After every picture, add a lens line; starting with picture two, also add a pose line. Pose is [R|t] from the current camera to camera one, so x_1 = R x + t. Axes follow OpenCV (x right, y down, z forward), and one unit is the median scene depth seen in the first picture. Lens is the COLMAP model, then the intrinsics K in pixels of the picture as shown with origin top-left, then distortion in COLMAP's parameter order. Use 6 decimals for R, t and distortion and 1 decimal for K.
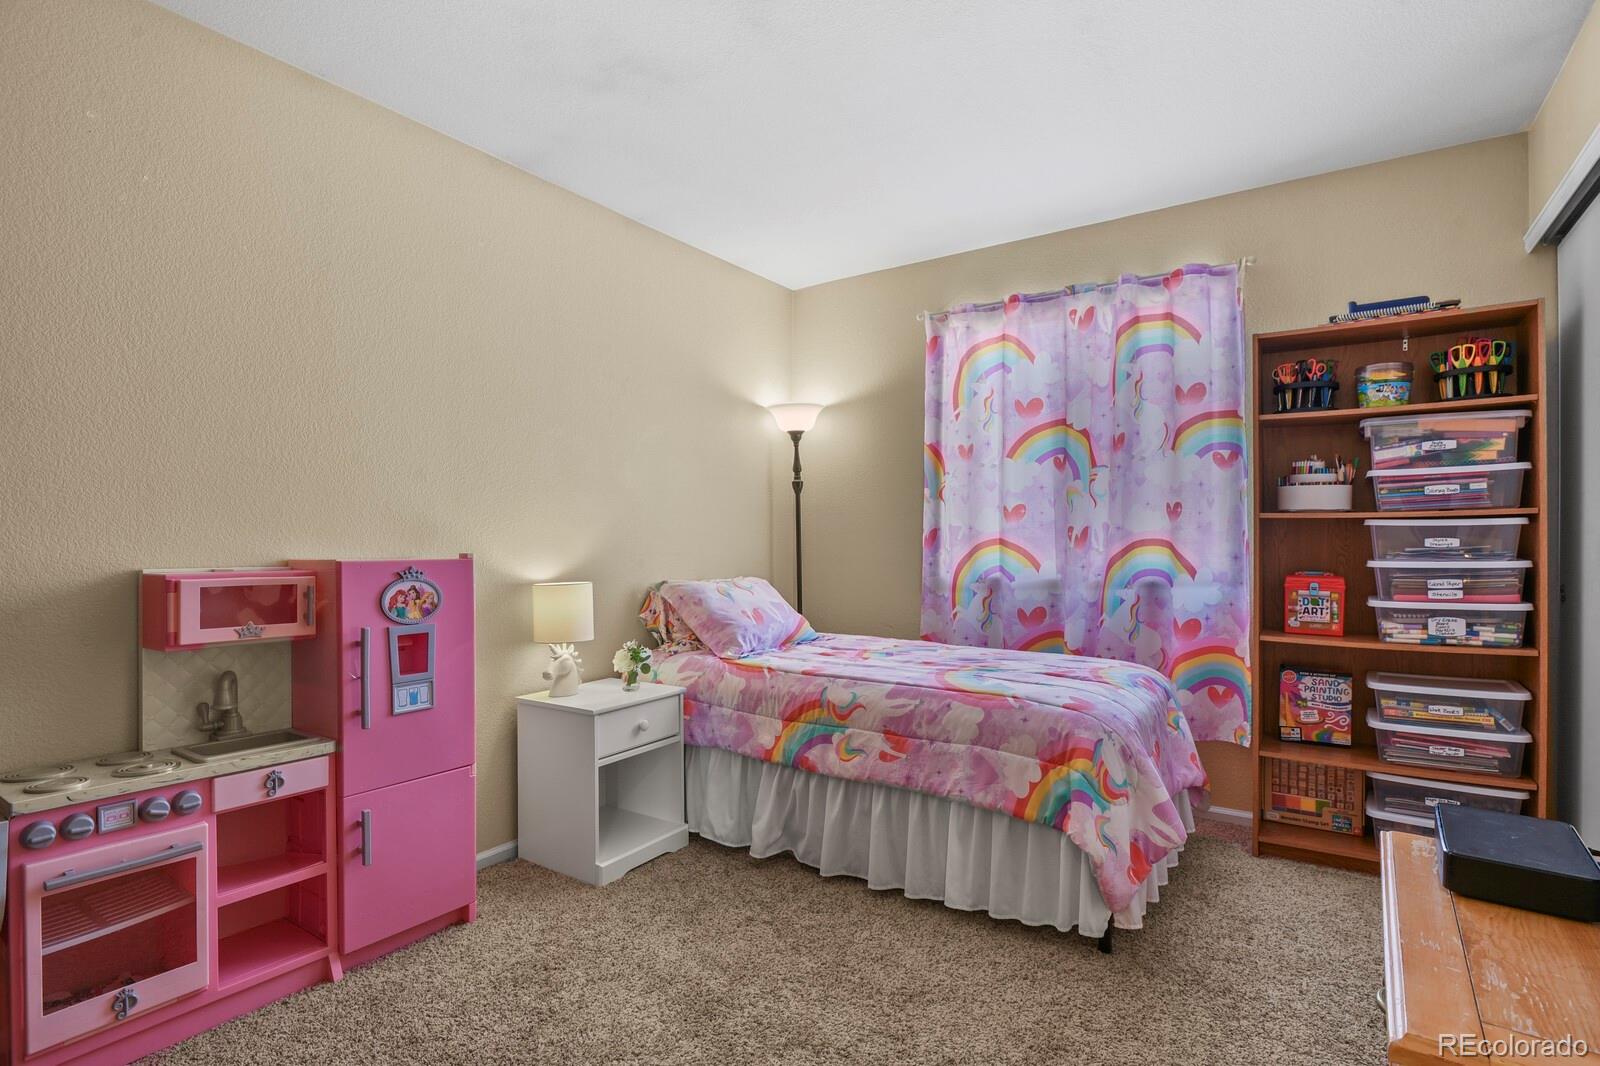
lens RADIAL K [[788.1, 0, 801.0], [0, 788.1, 534.9], [0, 0, 1]] dist [-0.006074, -0.002031]
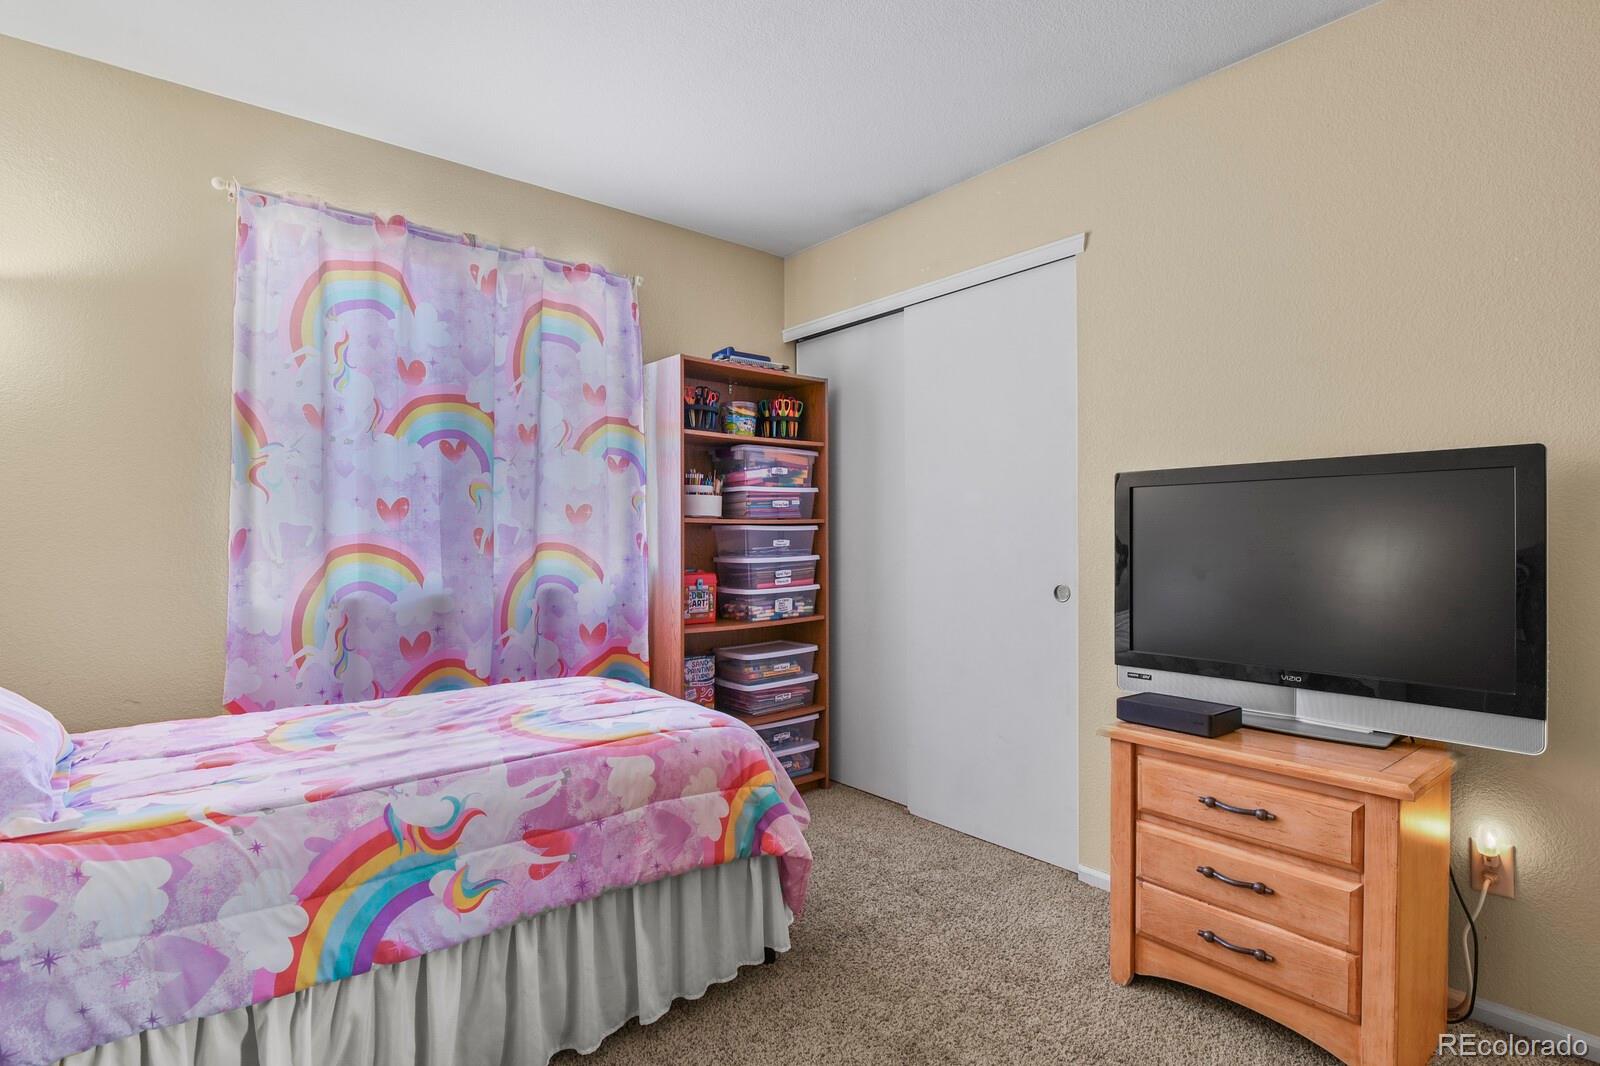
lens RADIAL K [[788.1, 0, 800.7], [0, 788.1, 533.1], [0, 0, 1]] dist [-0.006074, -0.002031]
pose [[0.252790, 0.004691, 0.967510, -0.457459], [0.004070, 0.999974, -0.005912, 0.000638], [-0.967513, 0.005432, 0.252765, 0.585840]]
